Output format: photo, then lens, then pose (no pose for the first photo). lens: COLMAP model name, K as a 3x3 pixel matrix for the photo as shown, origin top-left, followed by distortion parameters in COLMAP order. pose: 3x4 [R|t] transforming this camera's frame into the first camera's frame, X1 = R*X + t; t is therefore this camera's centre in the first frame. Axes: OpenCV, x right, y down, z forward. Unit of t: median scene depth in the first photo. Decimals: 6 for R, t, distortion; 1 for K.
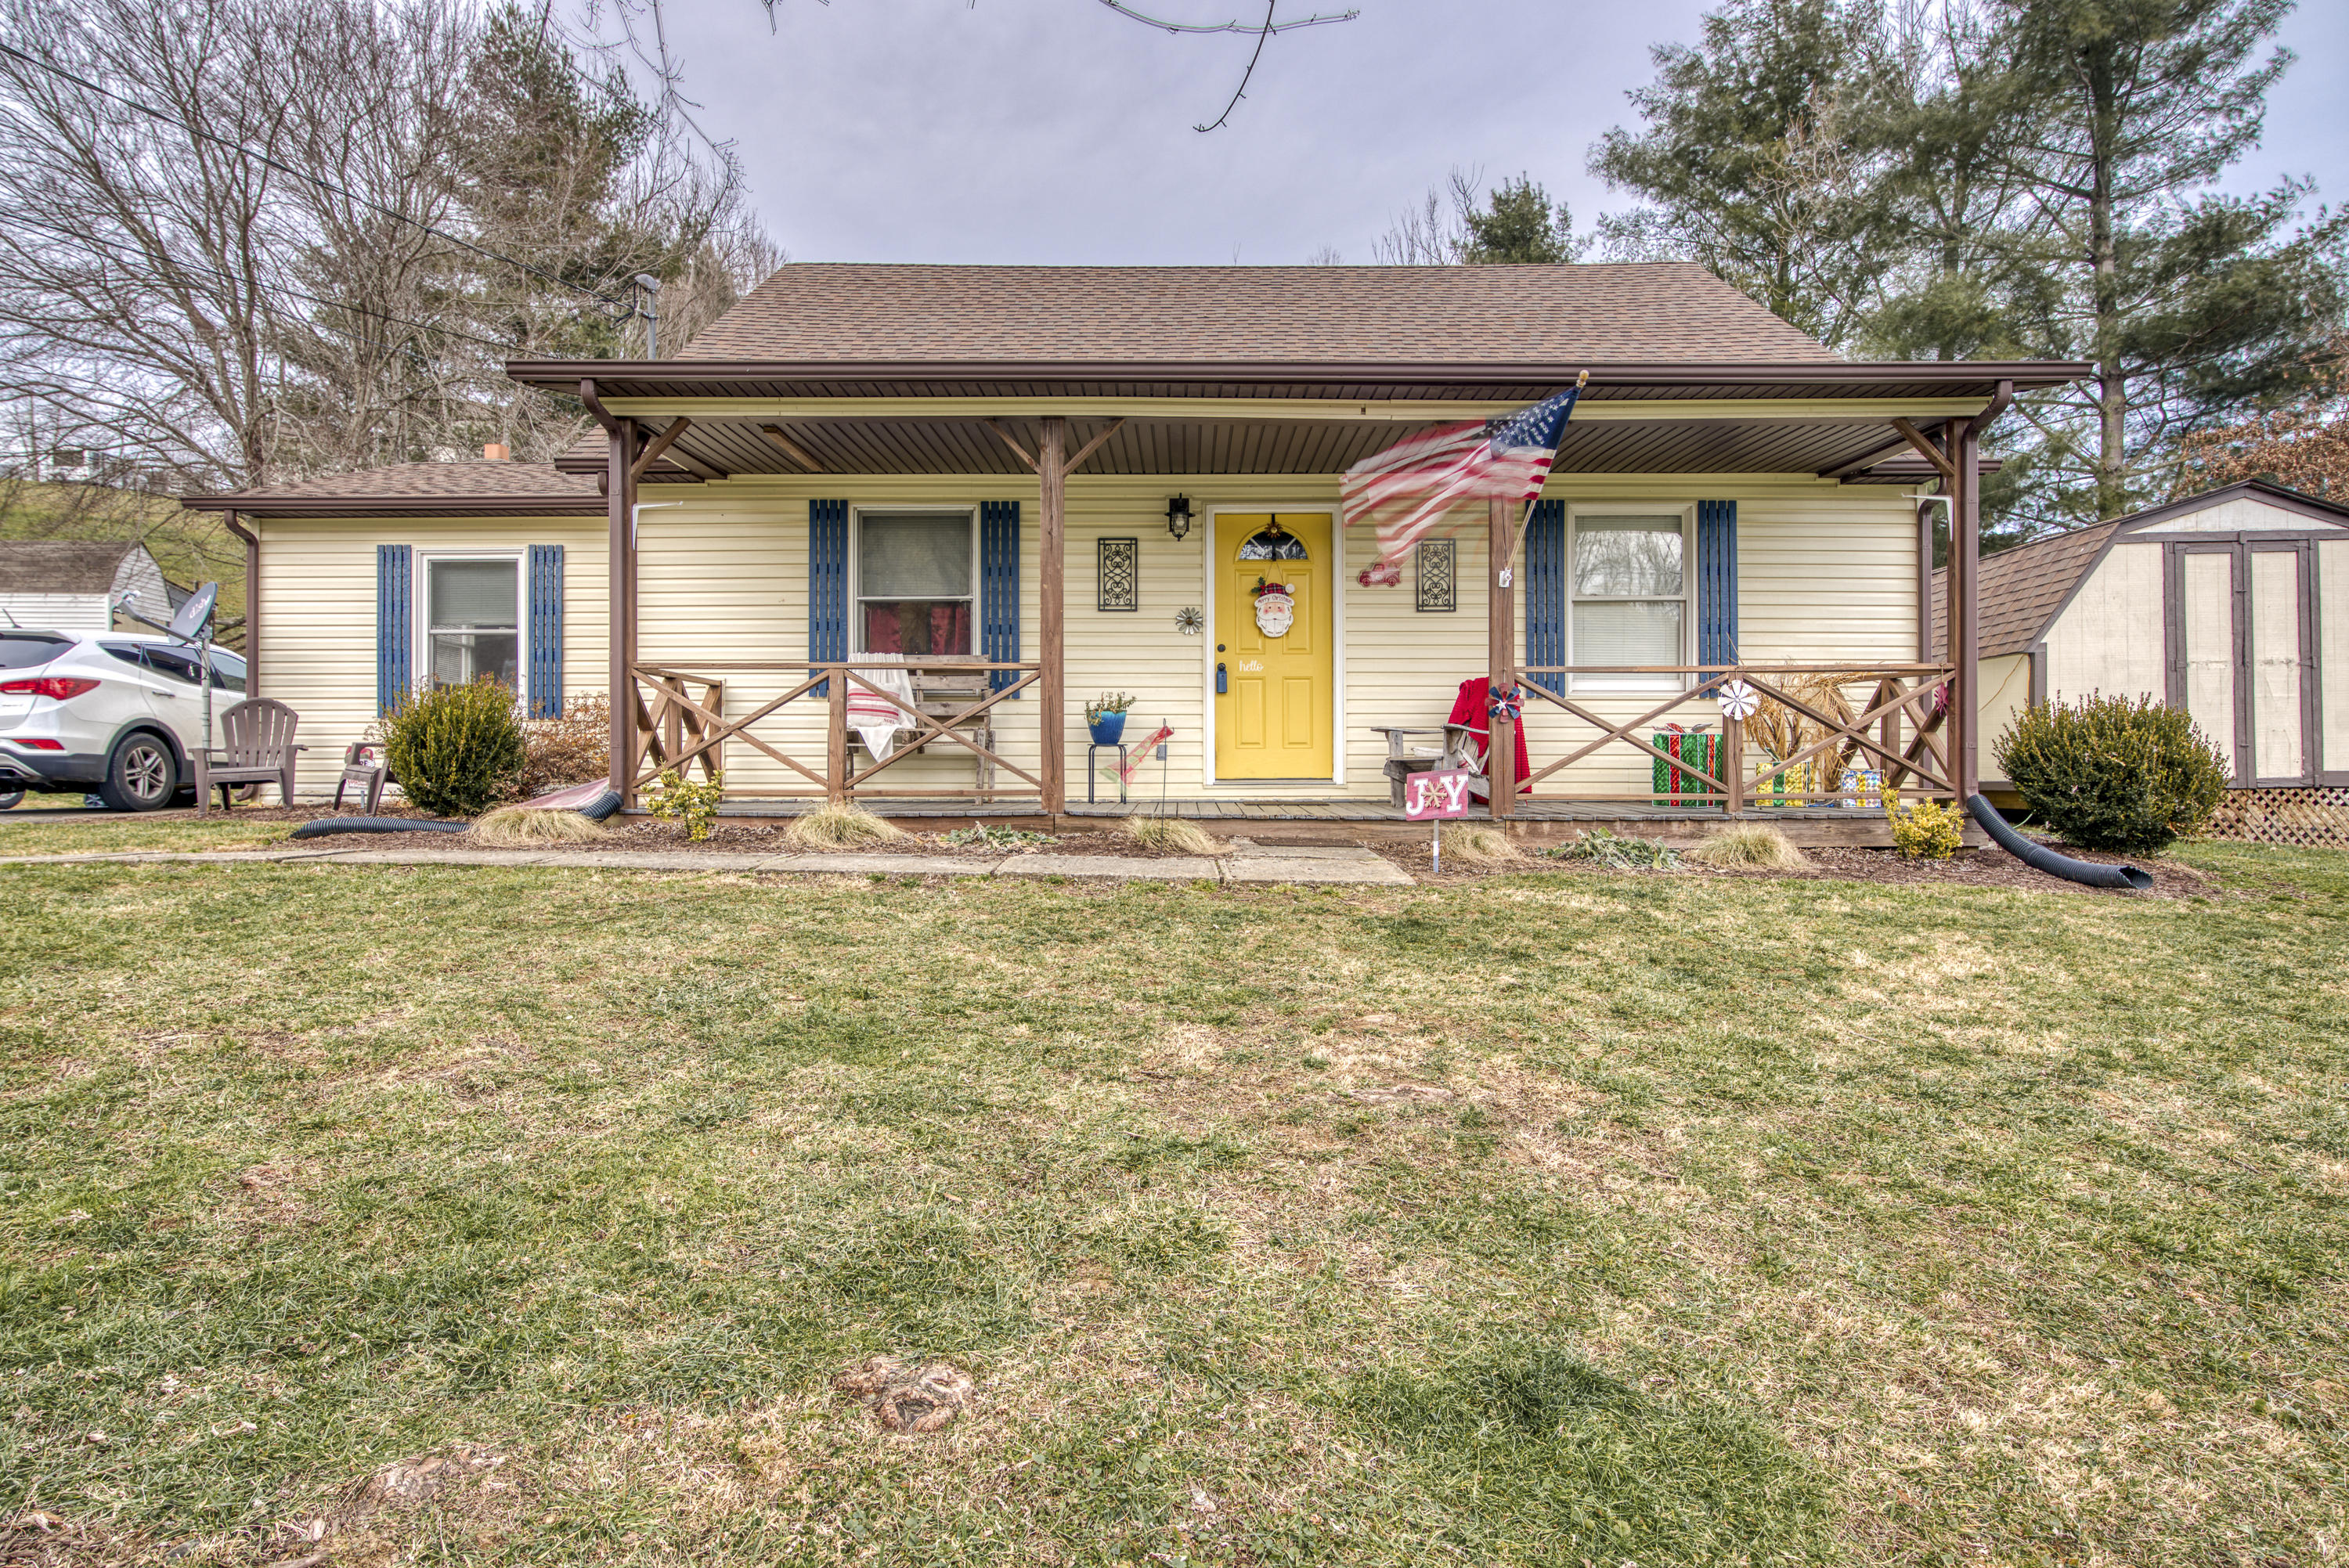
lens RADIAL K [[1281.6, 0, 1171.4], [0, 1281.6, 776.7], [0, 0, 1]] dist [-0.010325, -0.002050]
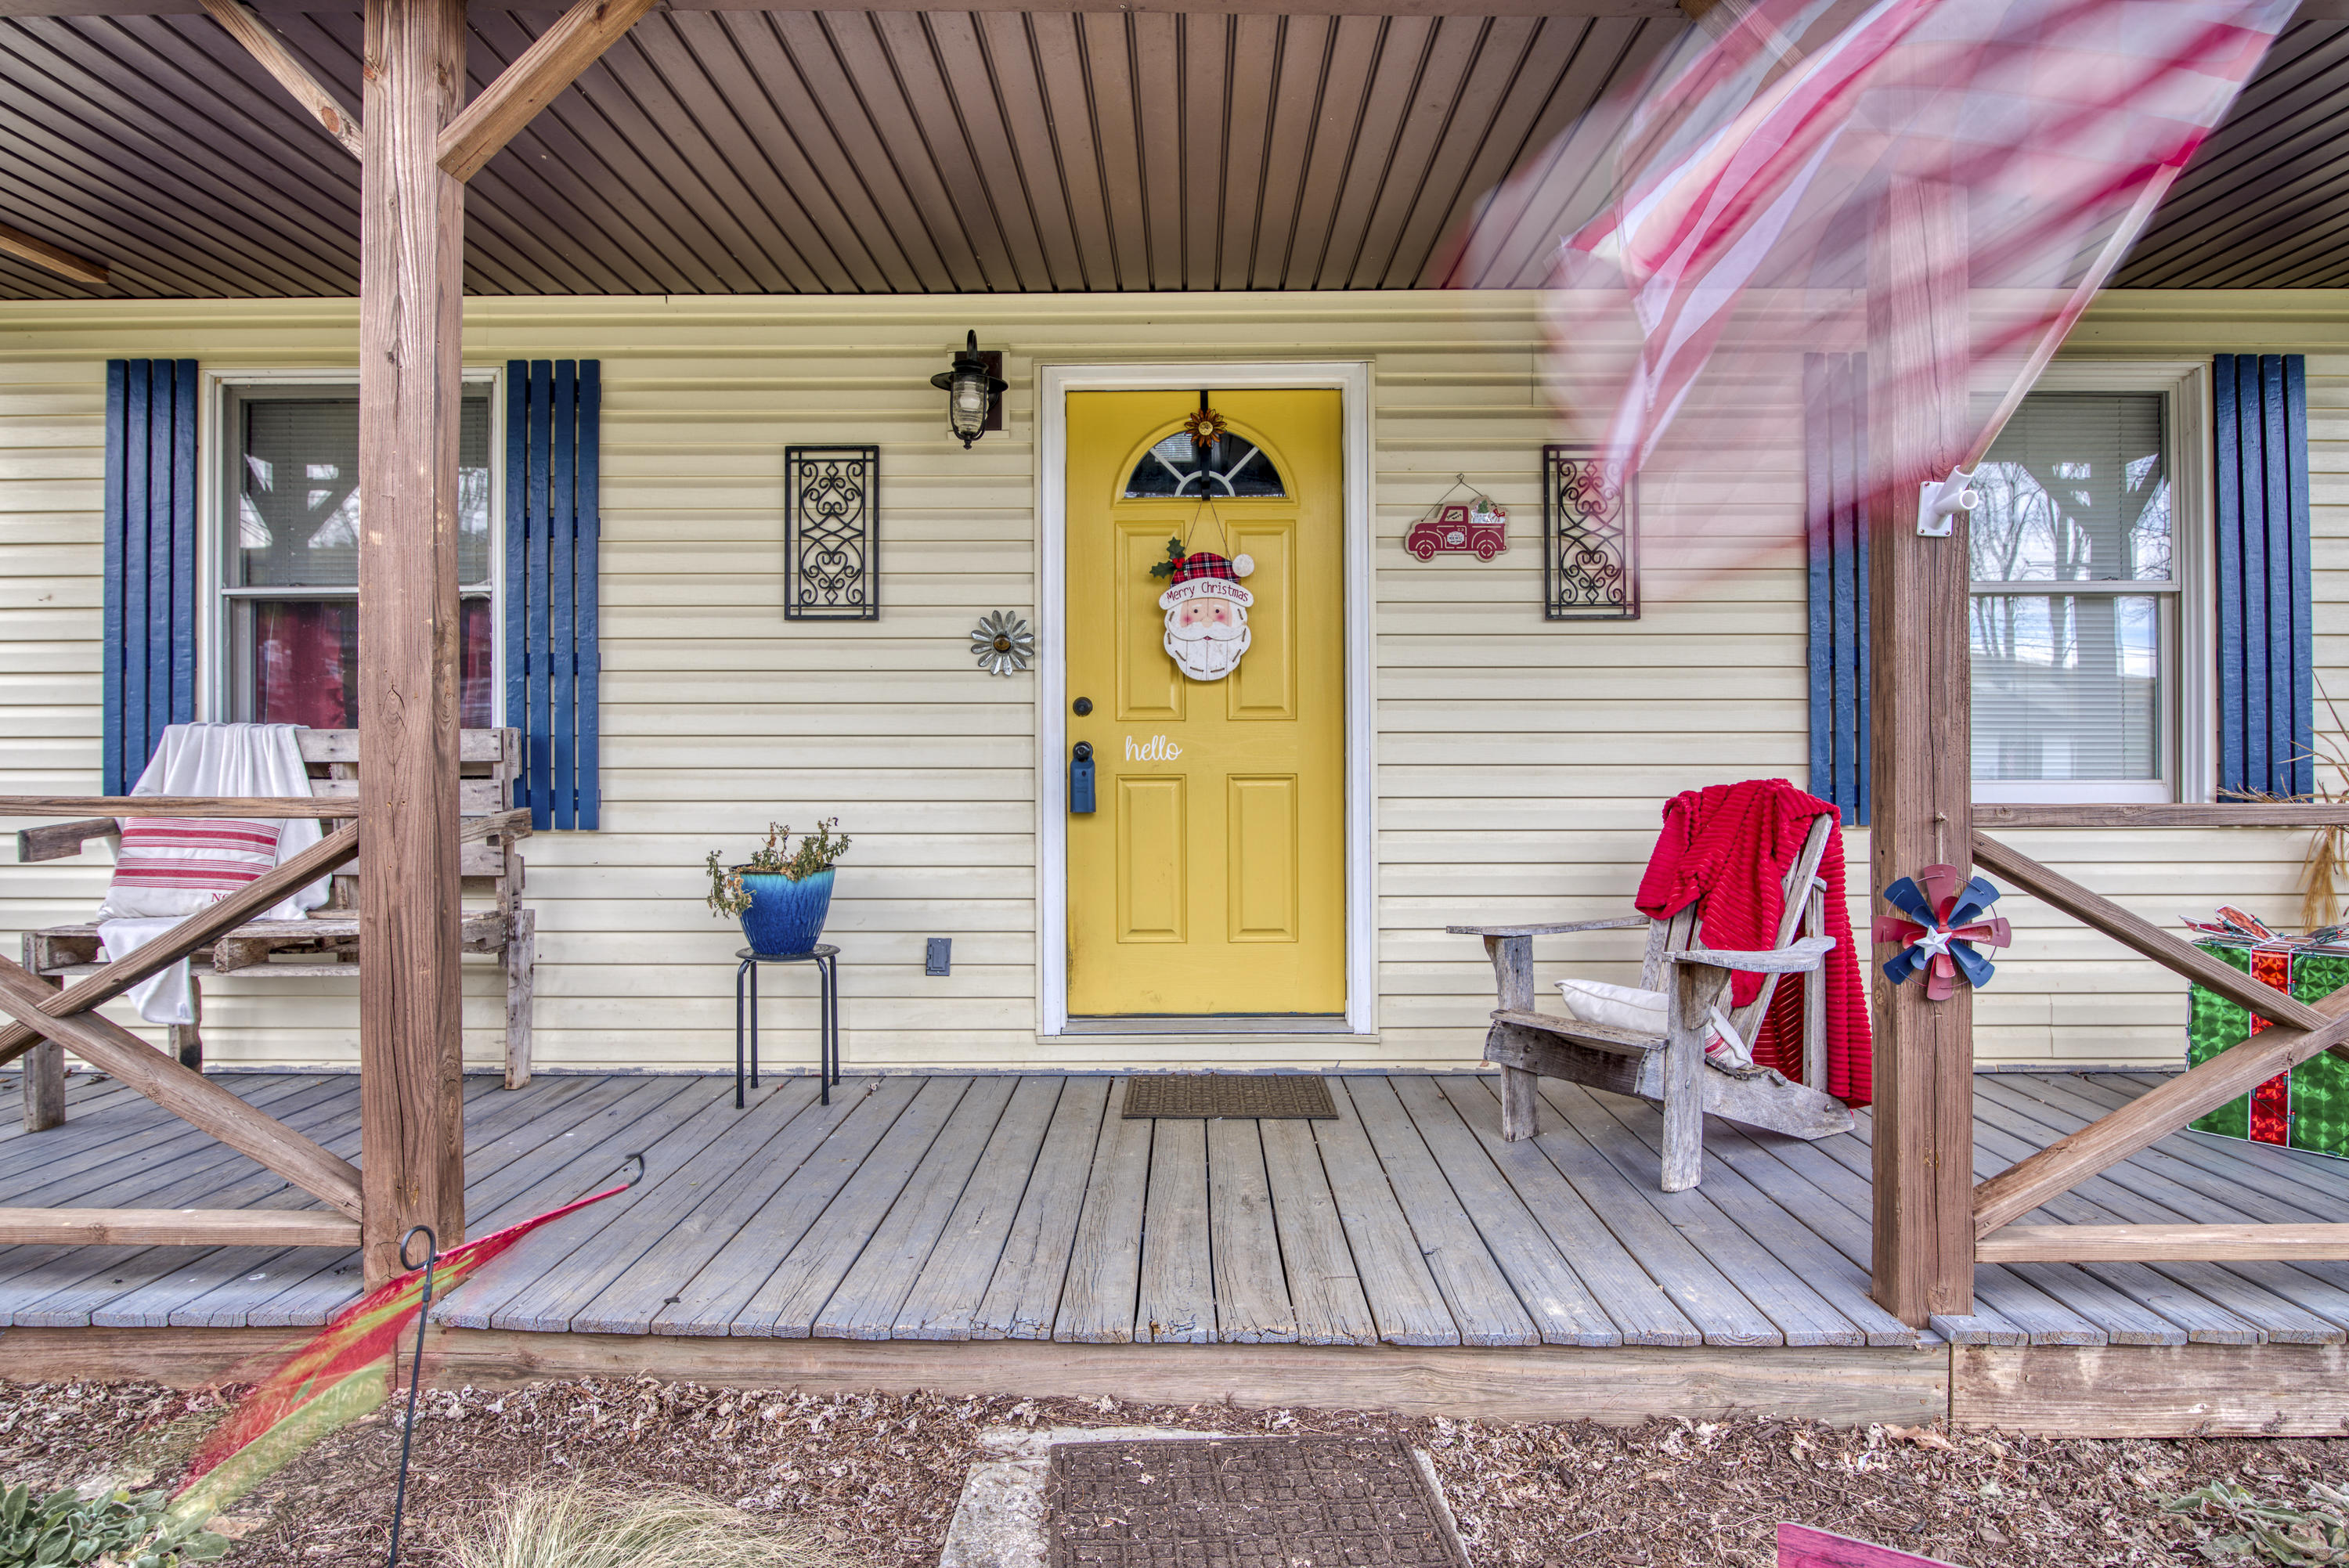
lens RADIAL K [[1281.6, 0, 1178.1], [0, 1281.6, 779.7], [0, 0, 1]] dist [-0.010325, -0.002050]
pose [[0.999983, -0.002558, 0.005309, 0.068906], [0.002577, 0.999991, -0.003459, -0.075079], [-0.005300, 0.003473, 0.999980, 0.579875]]
